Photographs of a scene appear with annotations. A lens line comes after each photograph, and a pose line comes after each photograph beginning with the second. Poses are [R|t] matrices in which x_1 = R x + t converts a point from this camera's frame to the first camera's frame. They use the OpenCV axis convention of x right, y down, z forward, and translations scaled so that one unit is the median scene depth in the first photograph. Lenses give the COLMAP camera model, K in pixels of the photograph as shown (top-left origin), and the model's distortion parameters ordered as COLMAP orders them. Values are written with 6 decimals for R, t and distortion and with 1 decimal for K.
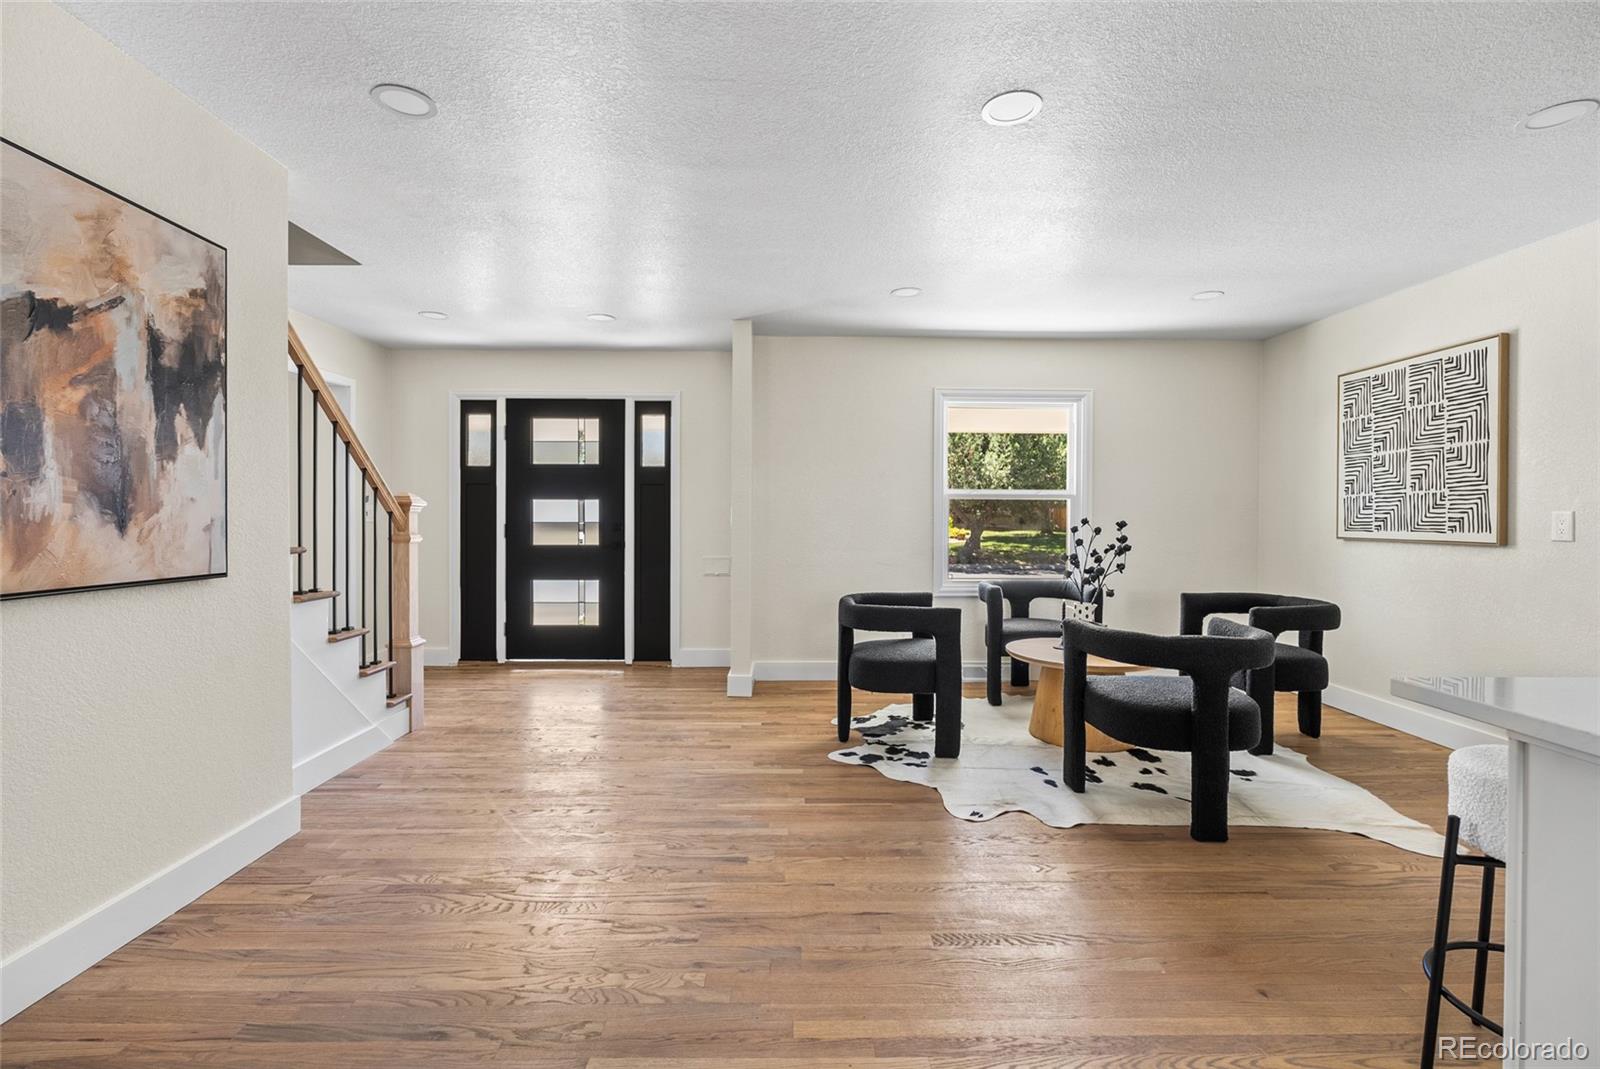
lens RADIAL K [[710.6, 0, 797.8], [0, 710.6, 519.9], [0, 0, 1]] dist [-0.007850, 0.000618]
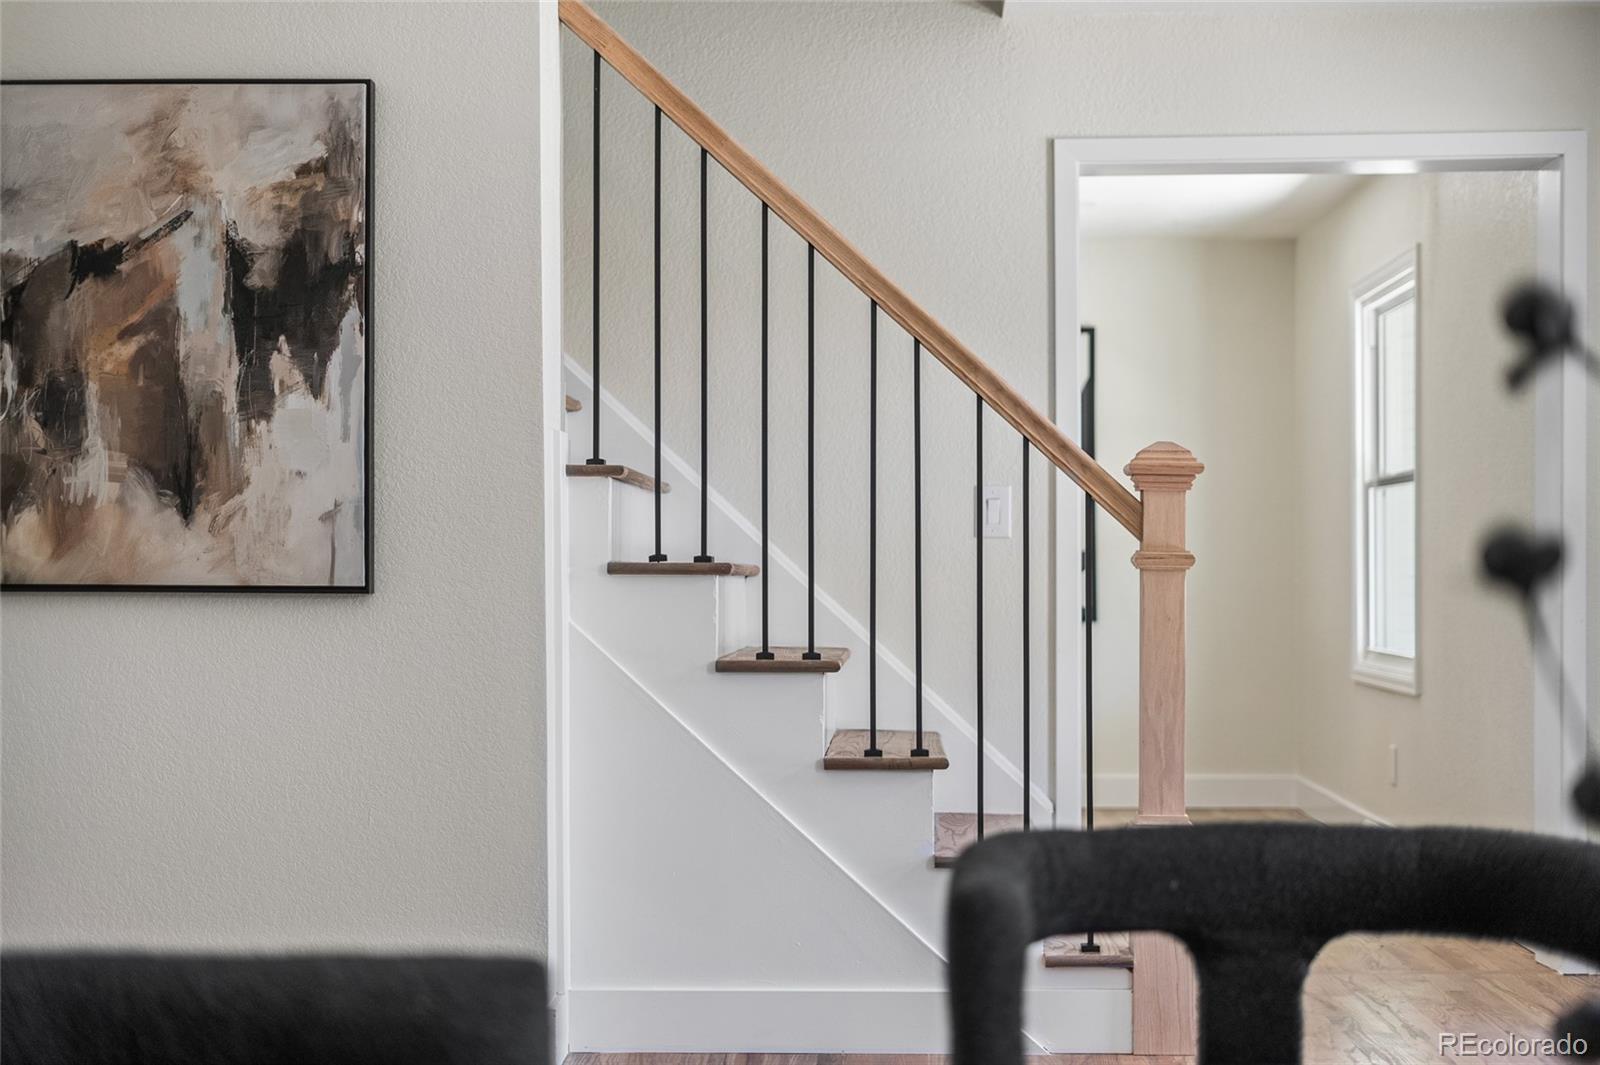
lens RADIAL K [[2370.3, 0, 797.0], [0, 2370.3, 576.2], [0, 0, 1]] dist [0.007957, 0.000000]
pose [[-0.065197, -0.000988, -0.997872, 1.348611], [-0.005957, 0.999982, -0.000601, 0.066270], [0.997855, 0.005905, -0.065202, 1.578808]]
